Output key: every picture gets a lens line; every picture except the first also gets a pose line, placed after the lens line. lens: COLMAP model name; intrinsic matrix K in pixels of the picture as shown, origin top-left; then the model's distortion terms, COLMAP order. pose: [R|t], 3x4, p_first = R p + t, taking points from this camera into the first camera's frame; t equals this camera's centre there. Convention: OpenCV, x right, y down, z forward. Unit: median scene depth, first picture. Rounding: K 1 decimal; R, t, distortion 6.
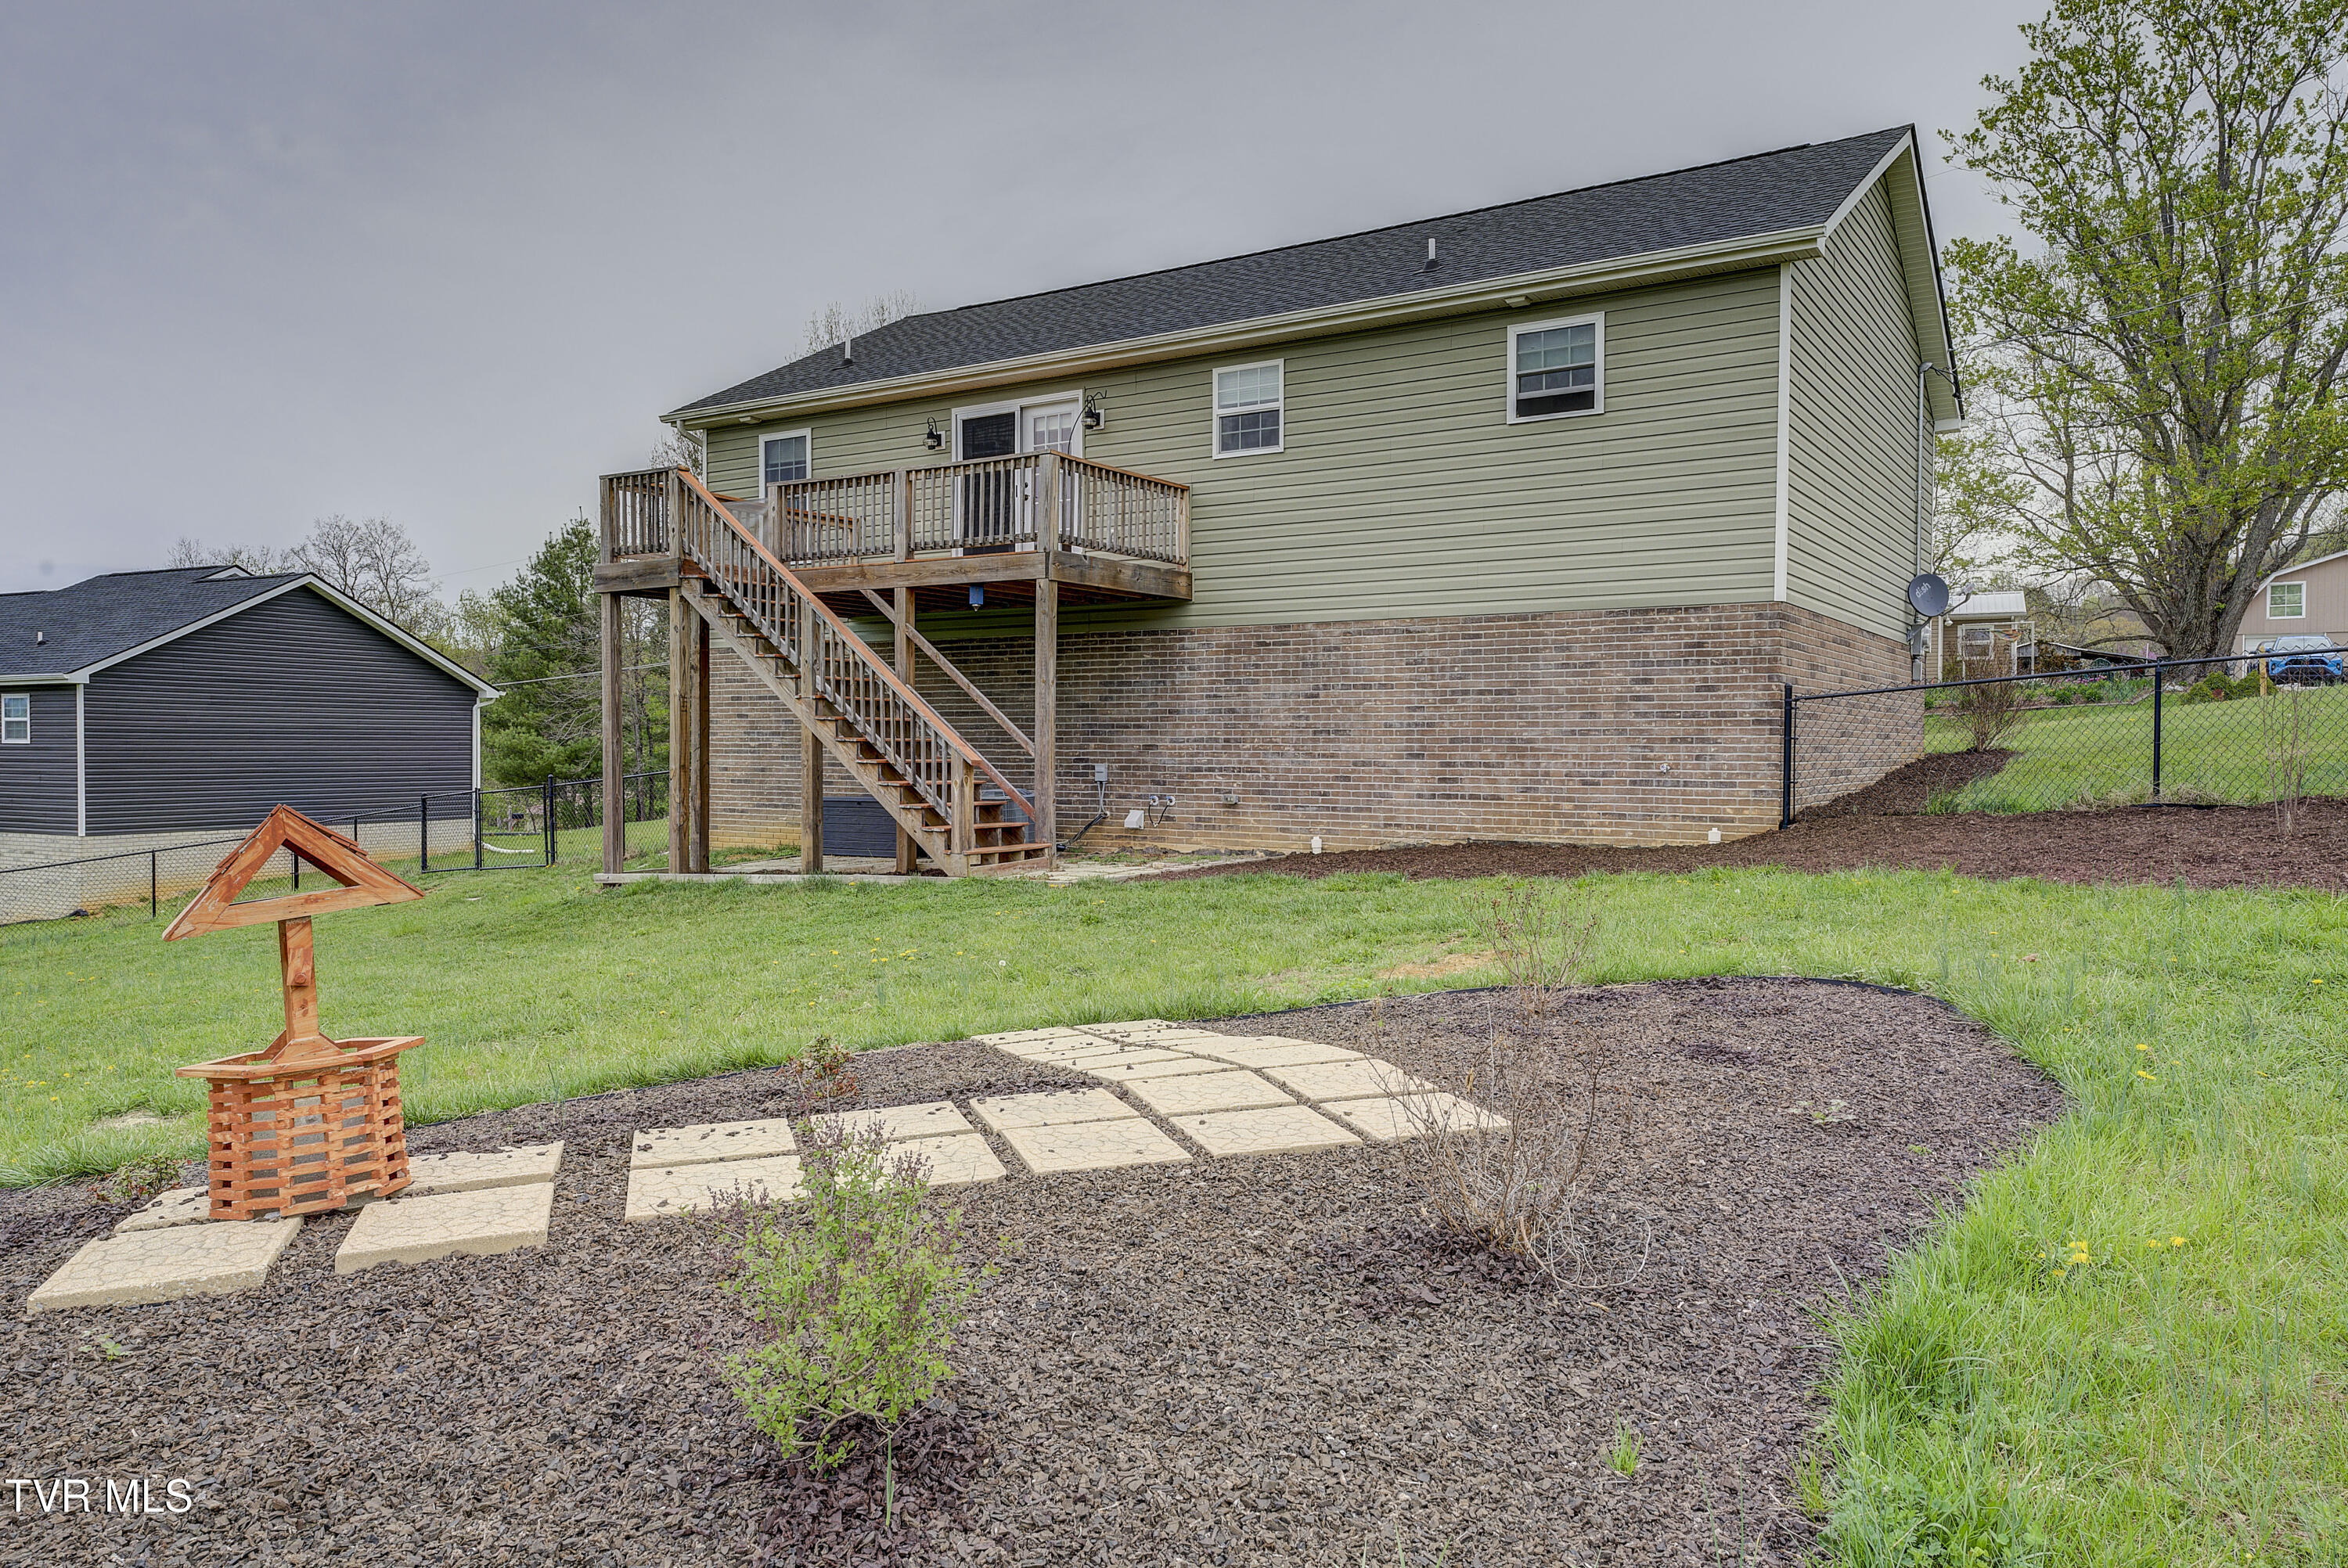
lens RADIAL K [[1635.9, 0, 1174.0], [0, 1635.9, 784.0], [0, 0, 1]] dist [0.005516, 0.001381]
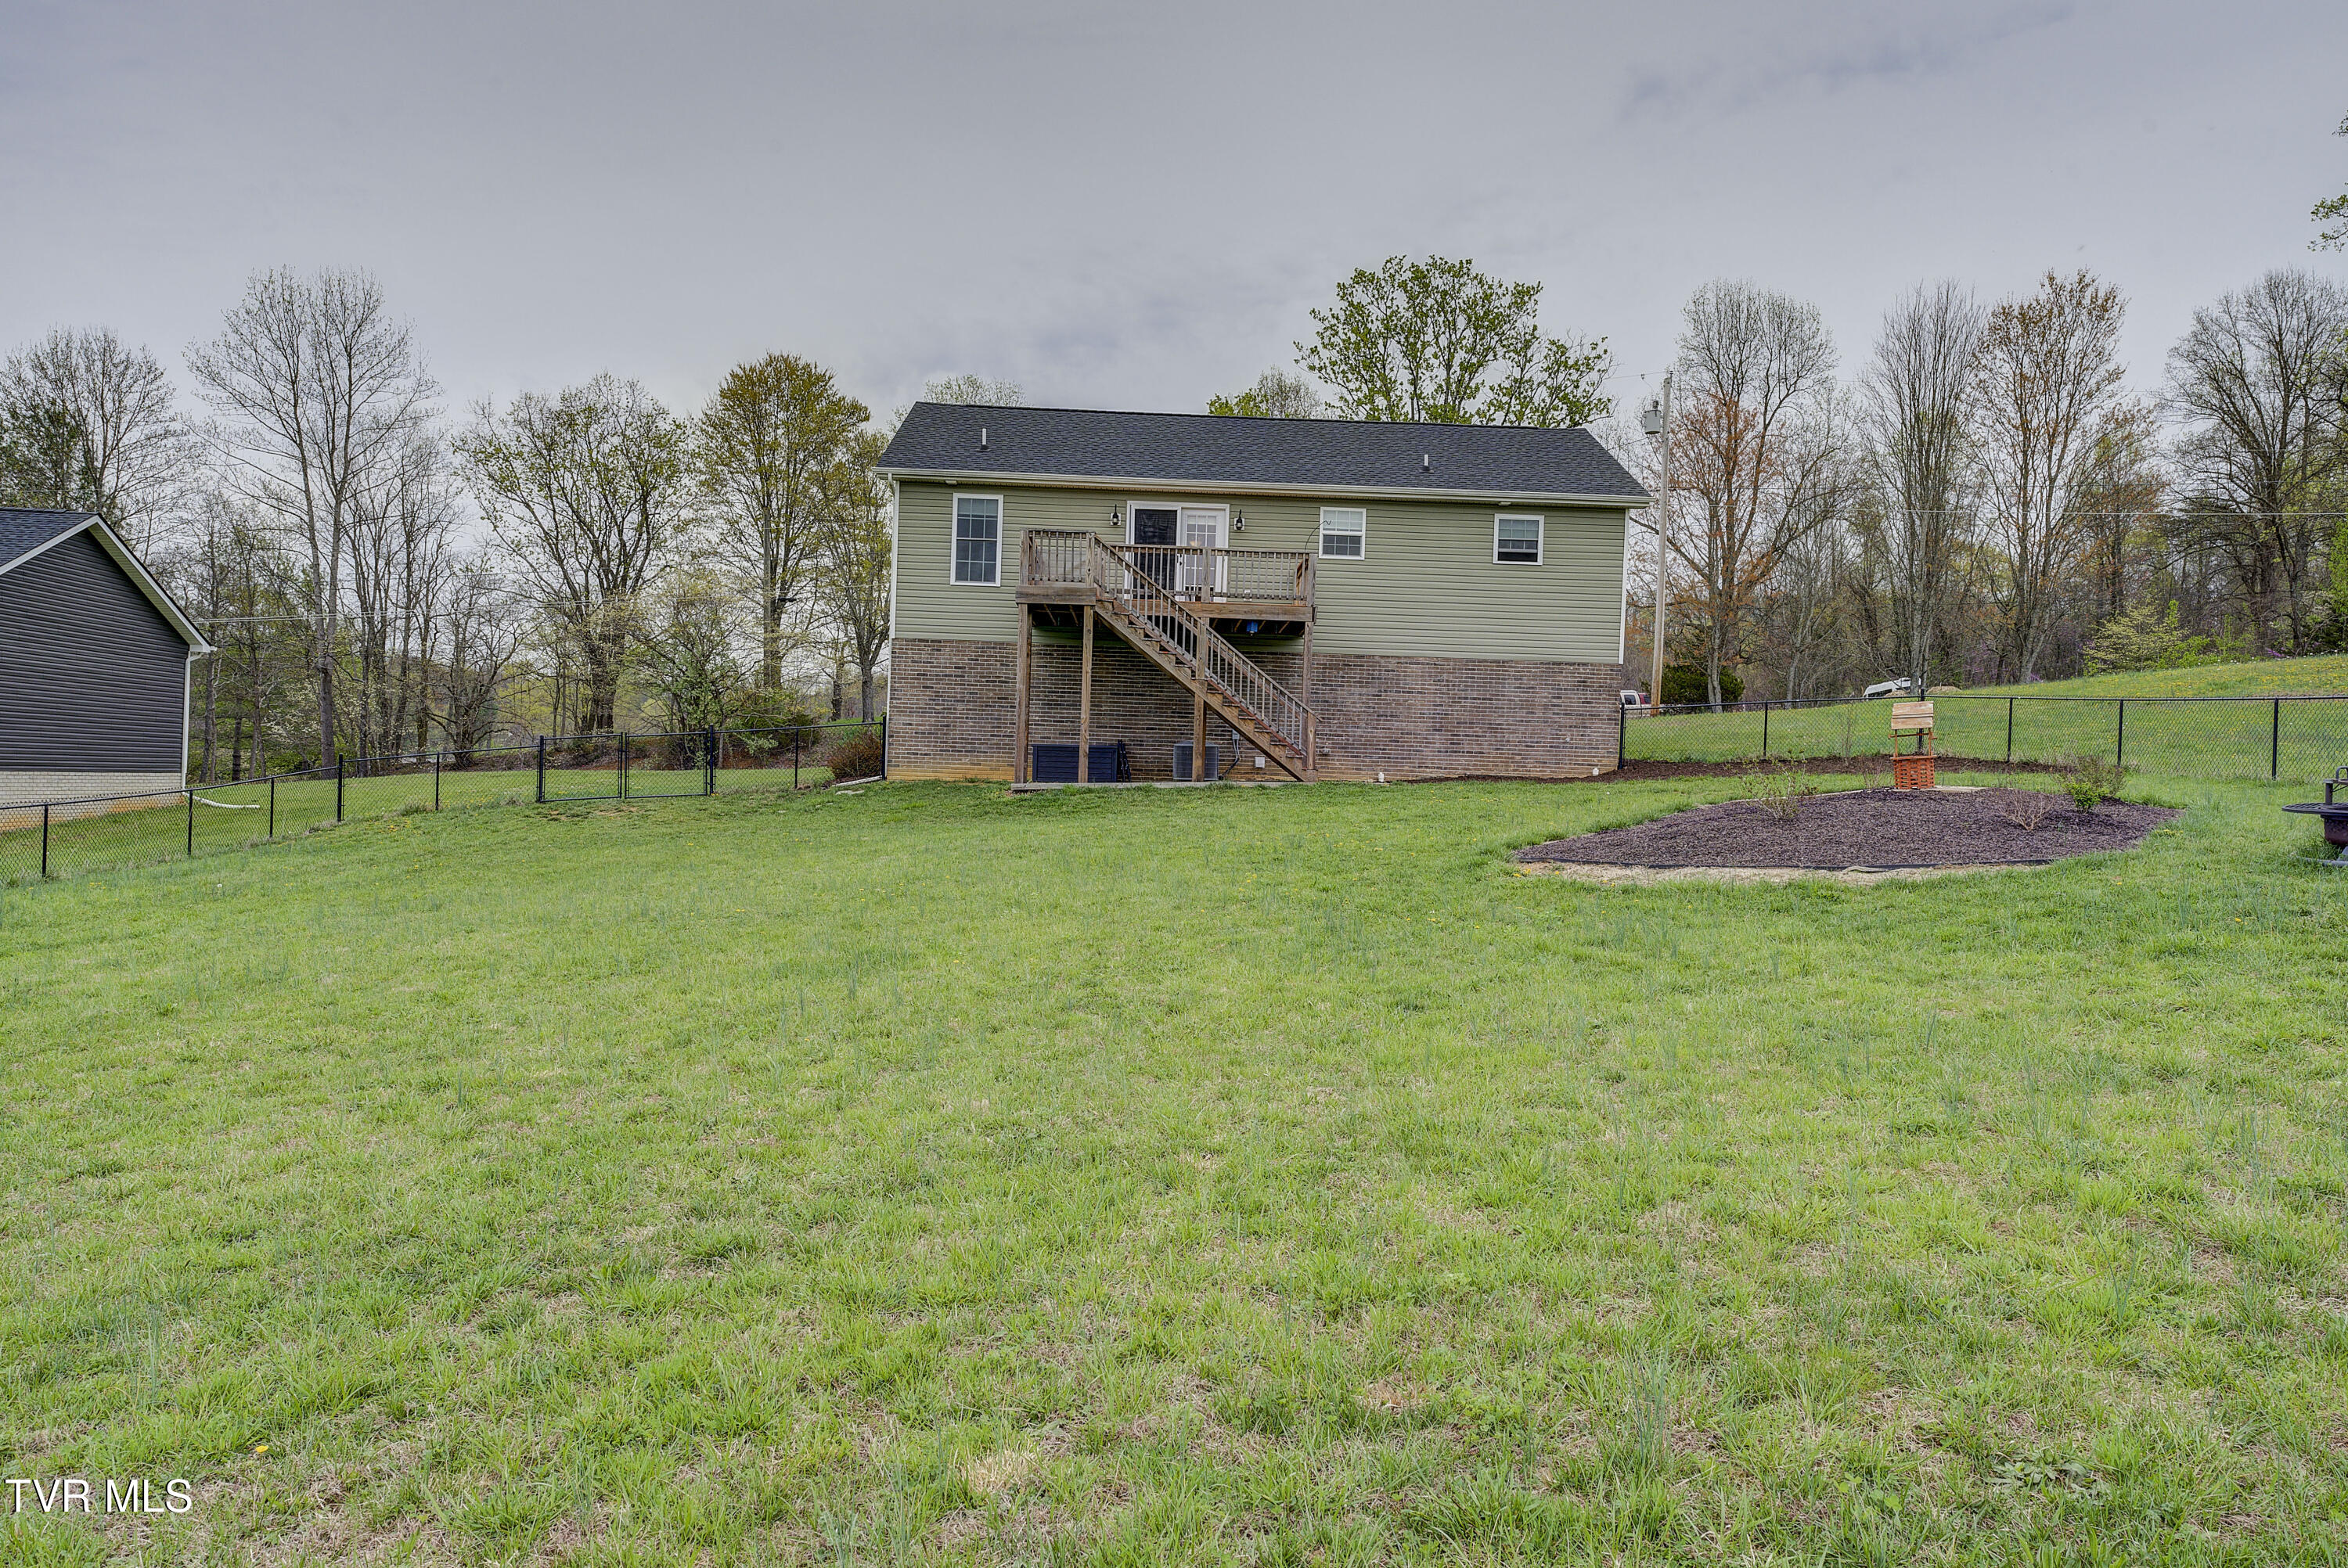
lens RADIAL K [[1635.9, 0, 1174.0], [0, 1635.9, 784.0], [0, 0, 1]] dist [0.005516, 0.001381]
pose [[0.812857, 0.024368, 0.581954, -1.187364], [-0.016054, 0.999682, -0.019435, 0.085826], [-0.582243, 0.006456, 0.812989, -0.358611]]
